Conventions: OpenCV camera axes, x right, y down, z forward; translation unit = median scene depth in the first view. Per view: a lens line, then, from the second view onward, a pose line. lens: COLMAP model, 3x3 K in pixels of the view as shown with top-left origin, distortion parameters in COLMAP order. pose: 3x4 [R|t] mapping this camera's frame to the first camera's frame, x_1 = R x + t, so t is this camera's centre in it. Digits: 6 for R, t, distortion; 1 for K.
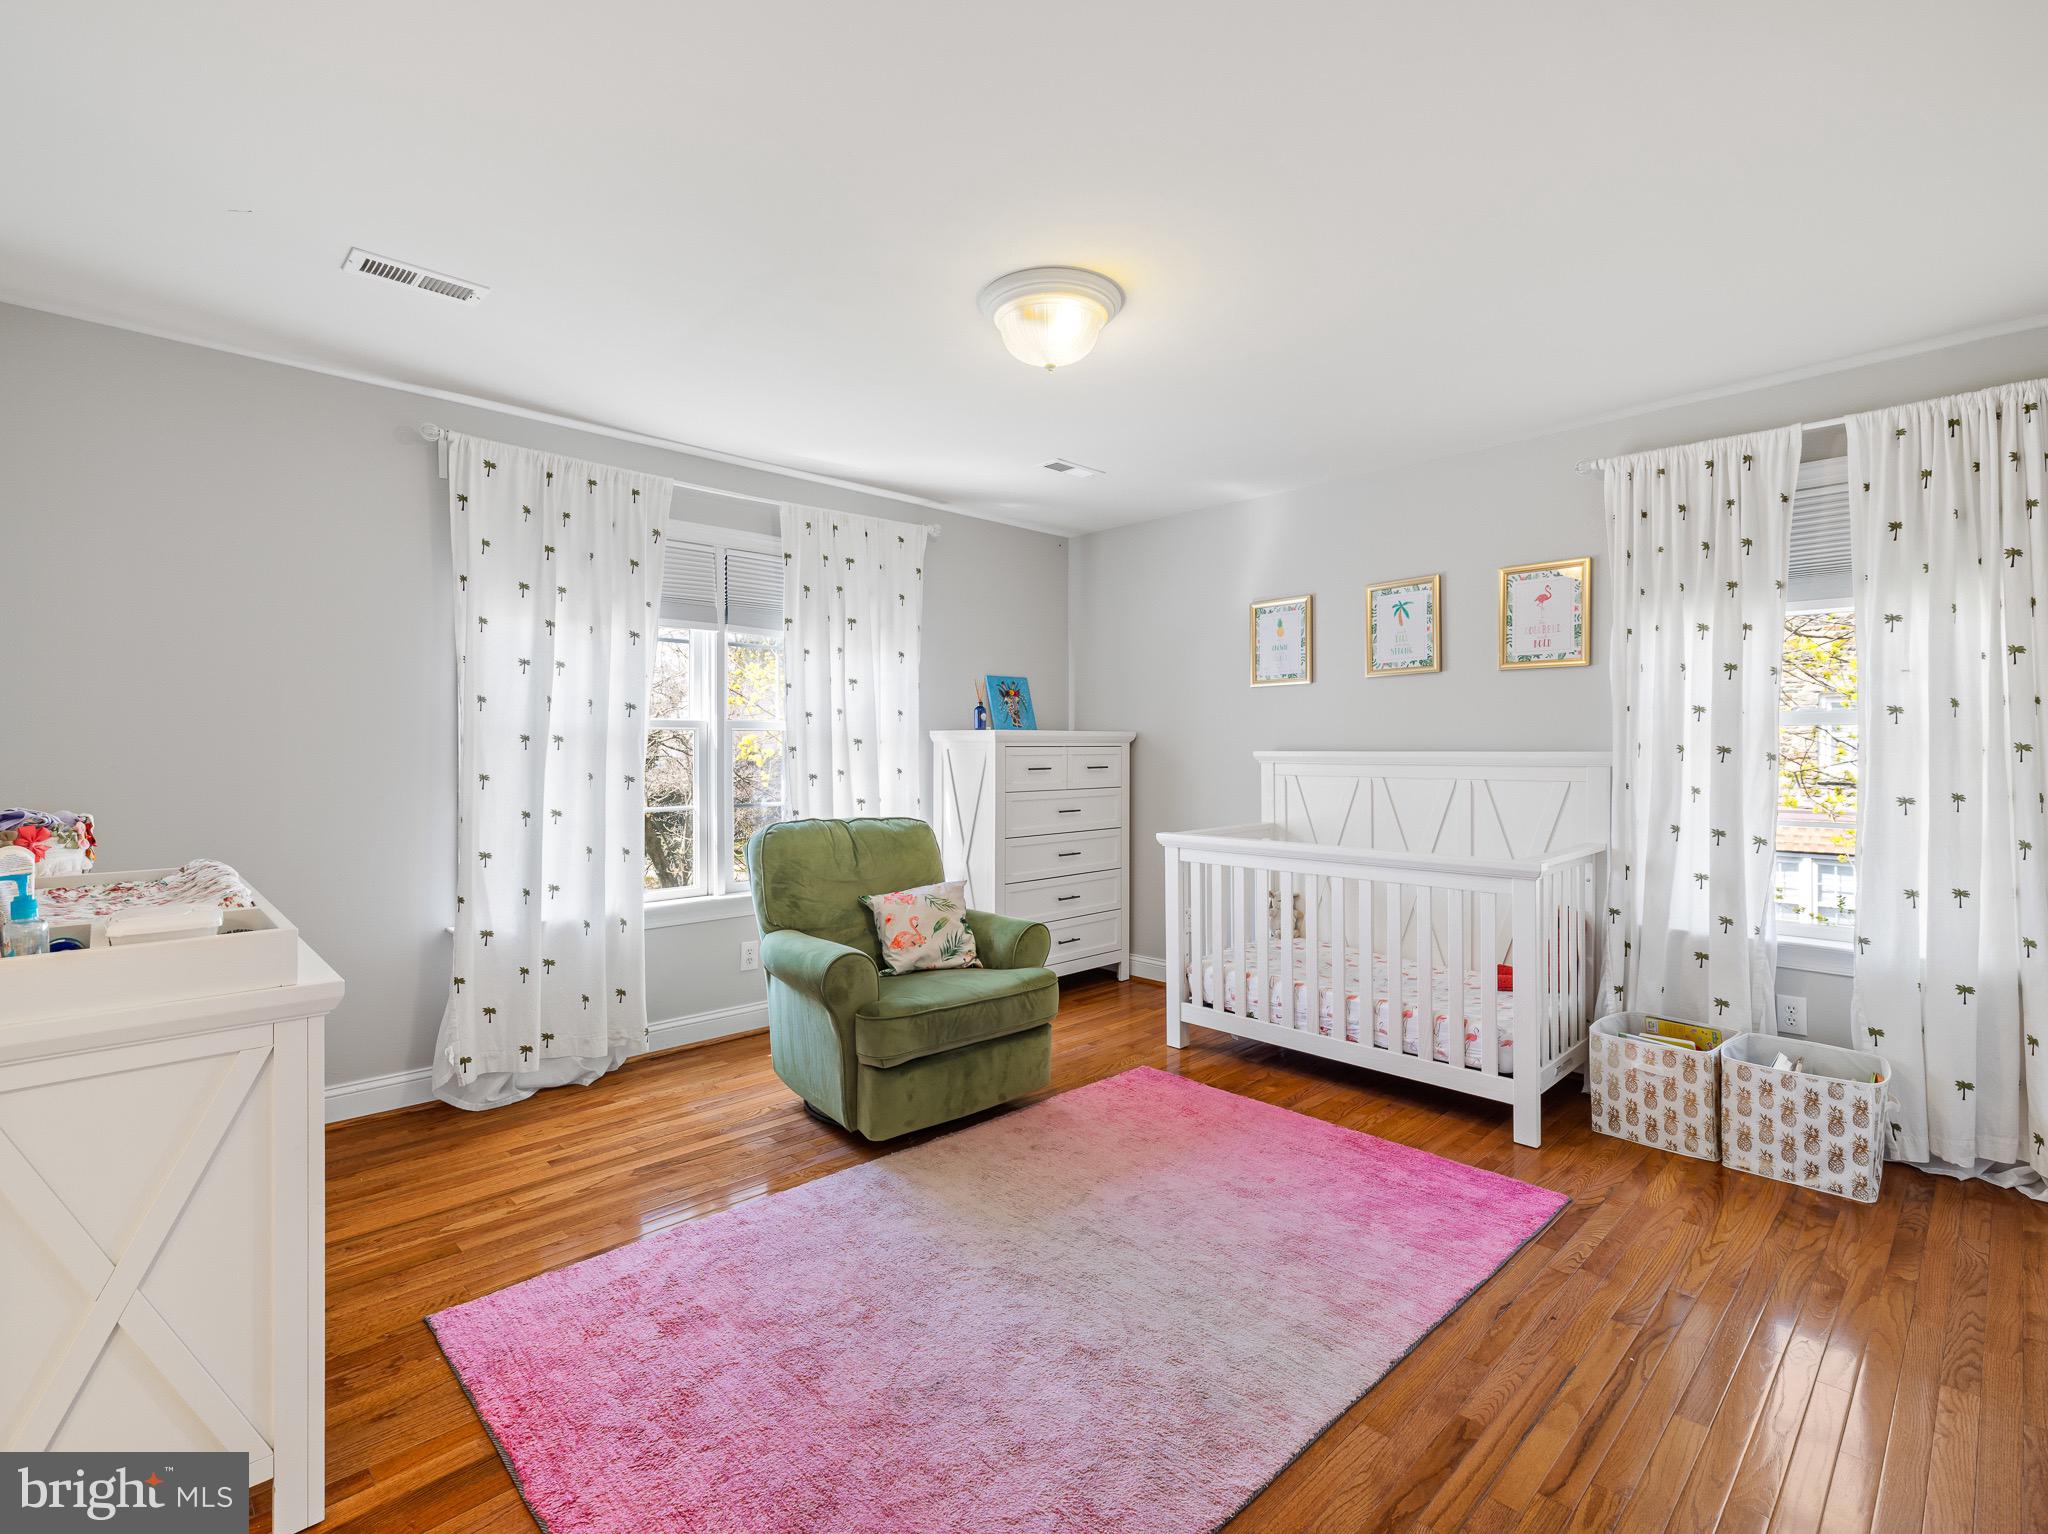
lens RADIAL K [[969.2, 0, 1023.3], [0, 969.2, 751.1], [0, 0, 1]] dist [0.002637, 0.001674]
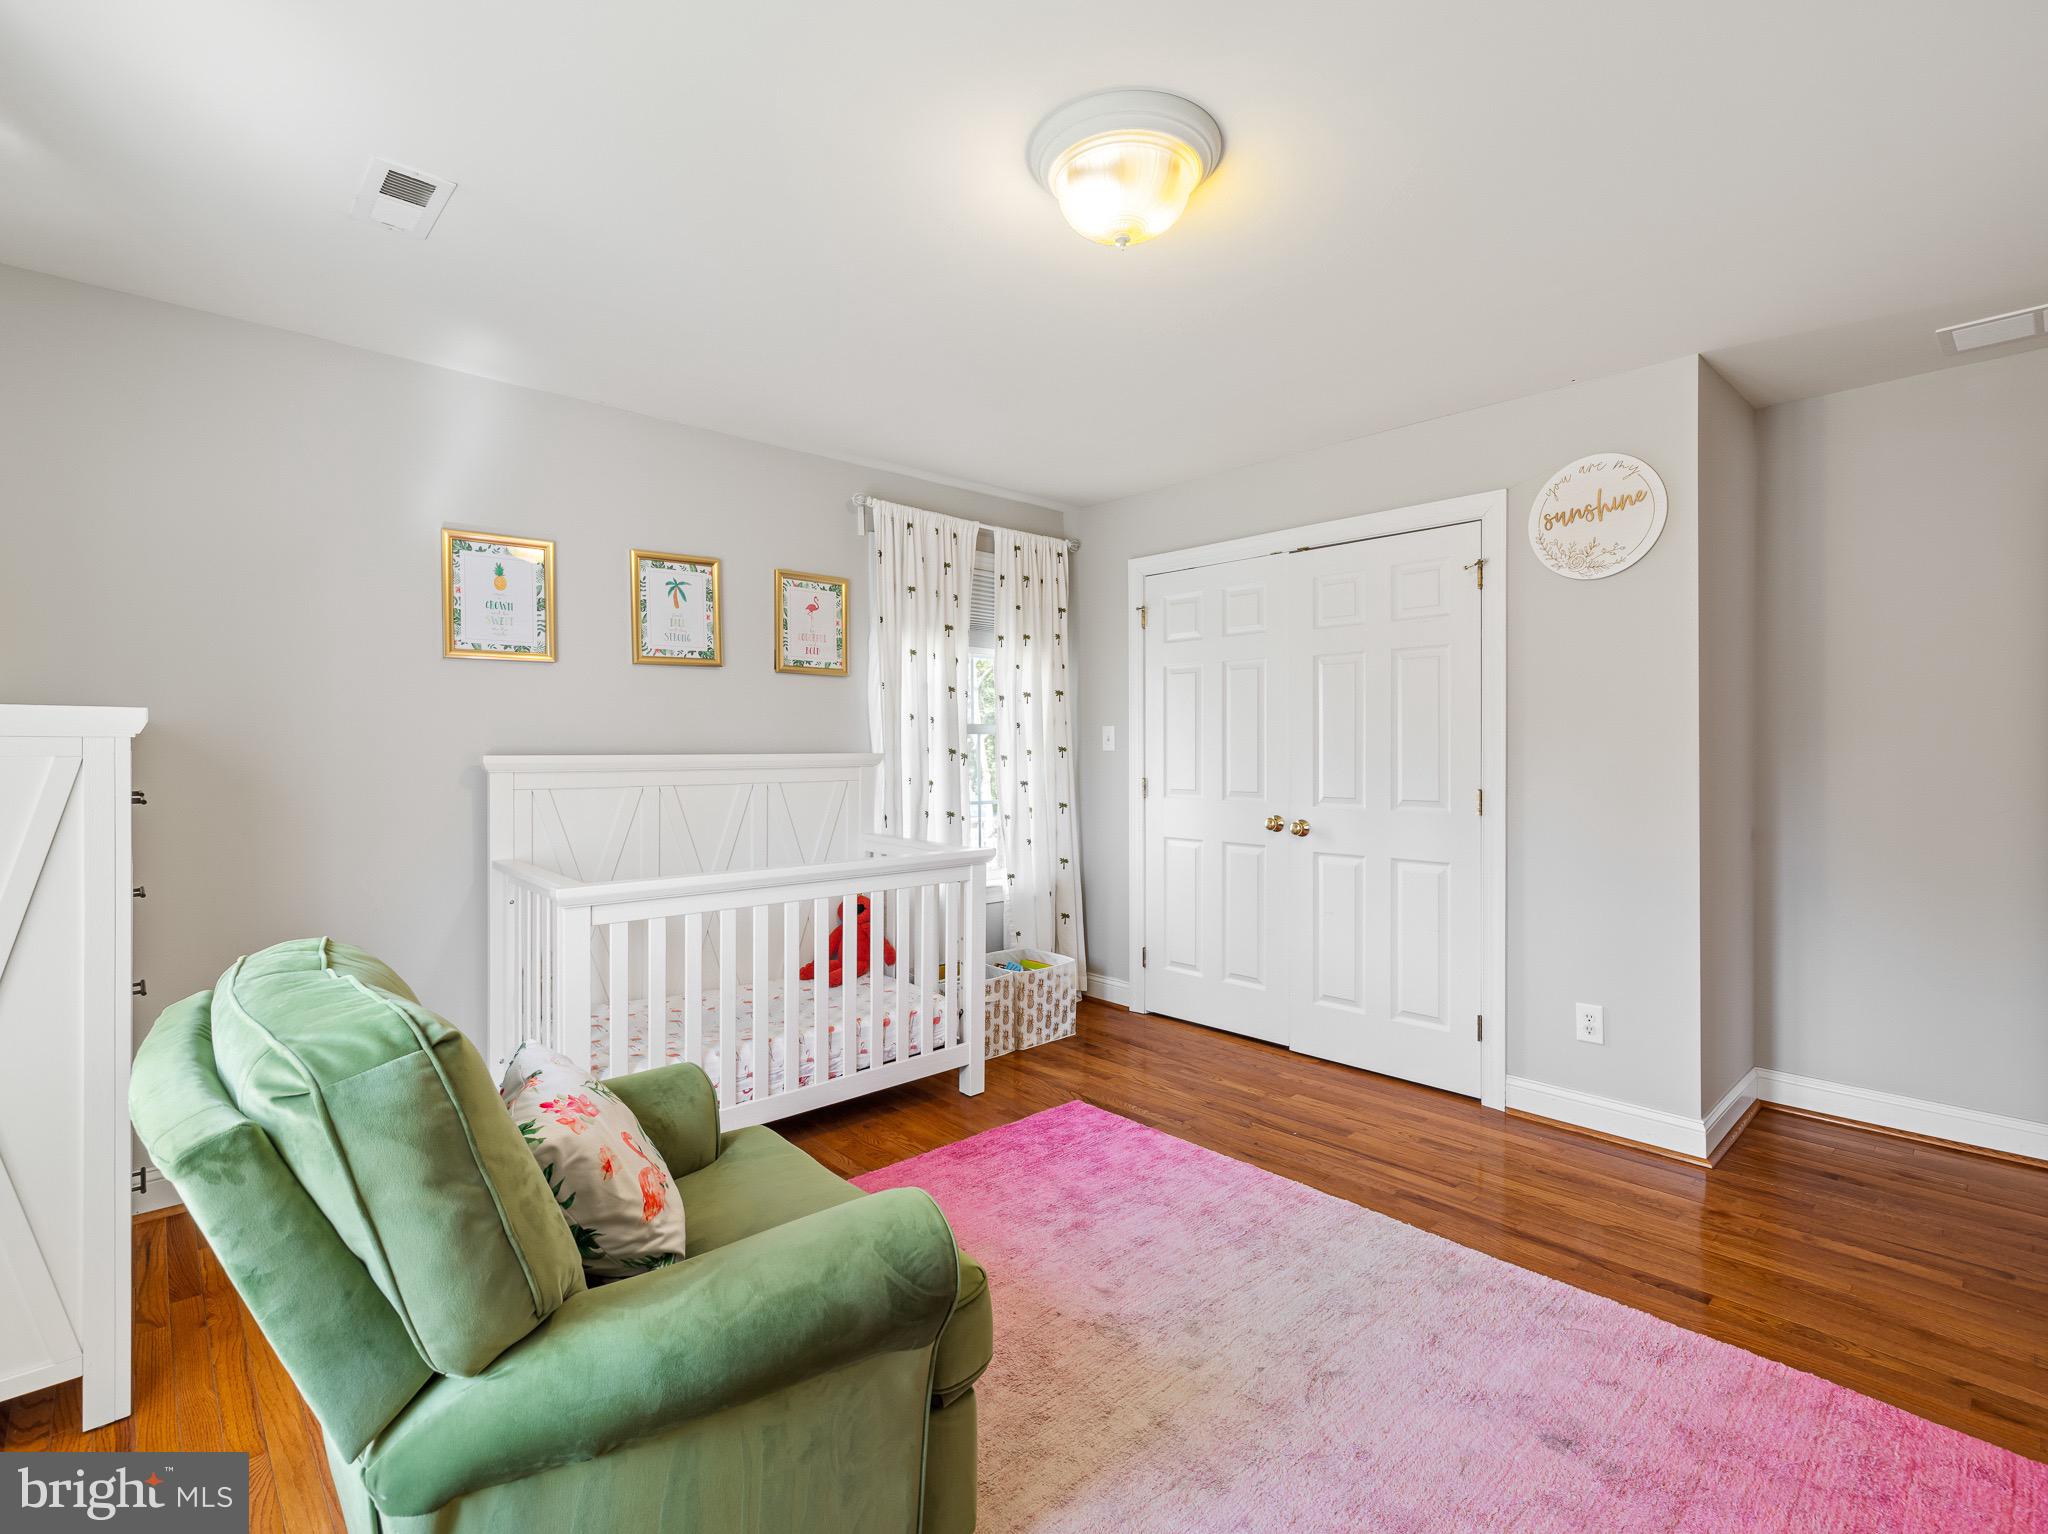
lens RADIAL K [[969.2, 0, 1023.3], [0, 969.2, 751.1], [0, 0, 1]] dist [0.002637, 0.001674]
pose [[0.017768, -0.002705, 0.999838, -0.601341], [0.005253, 0.999983, 0.002612, -0.004116], [-0.999828, 0.005206, 0.017782, 0.878193]]
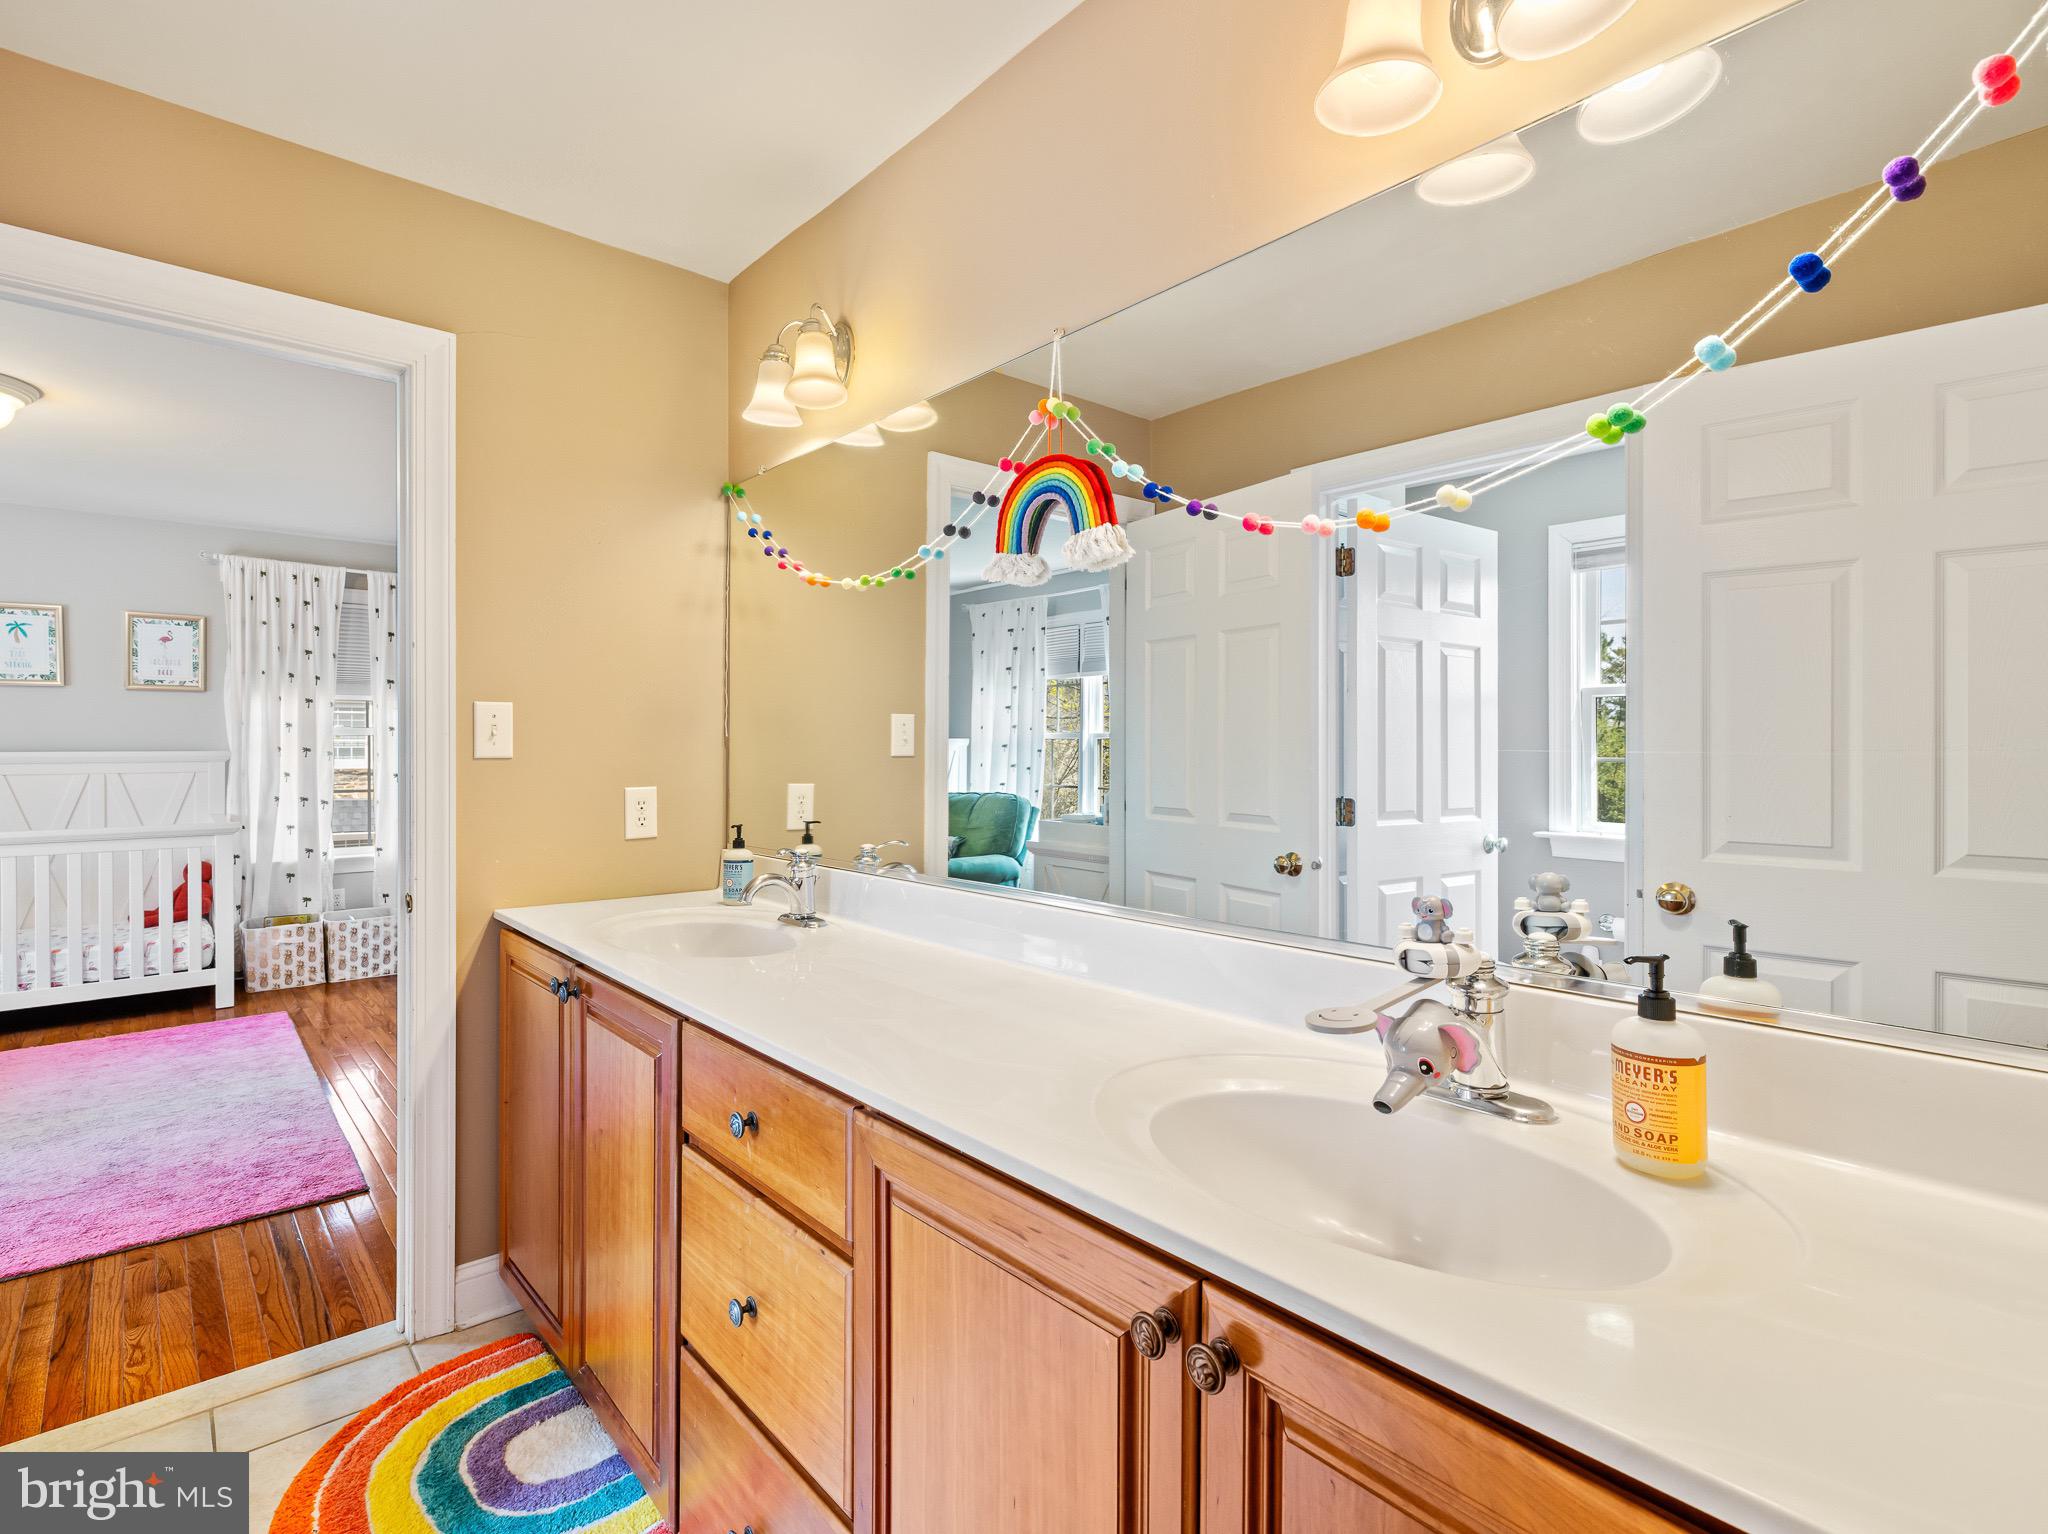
lens RADIAL K [[990.6, 0, 991.9], [0, 990.6, 745.9], [0, 0, 1]] dist [-0.004127, 0.000241]
pose [[0.057528, -0.002447, 0.998341, -0.924476], [0.004001, 0.999990, 0.002220, -0.006490], [-0.998336, 0.003867, 0.057537, -0.287632]]
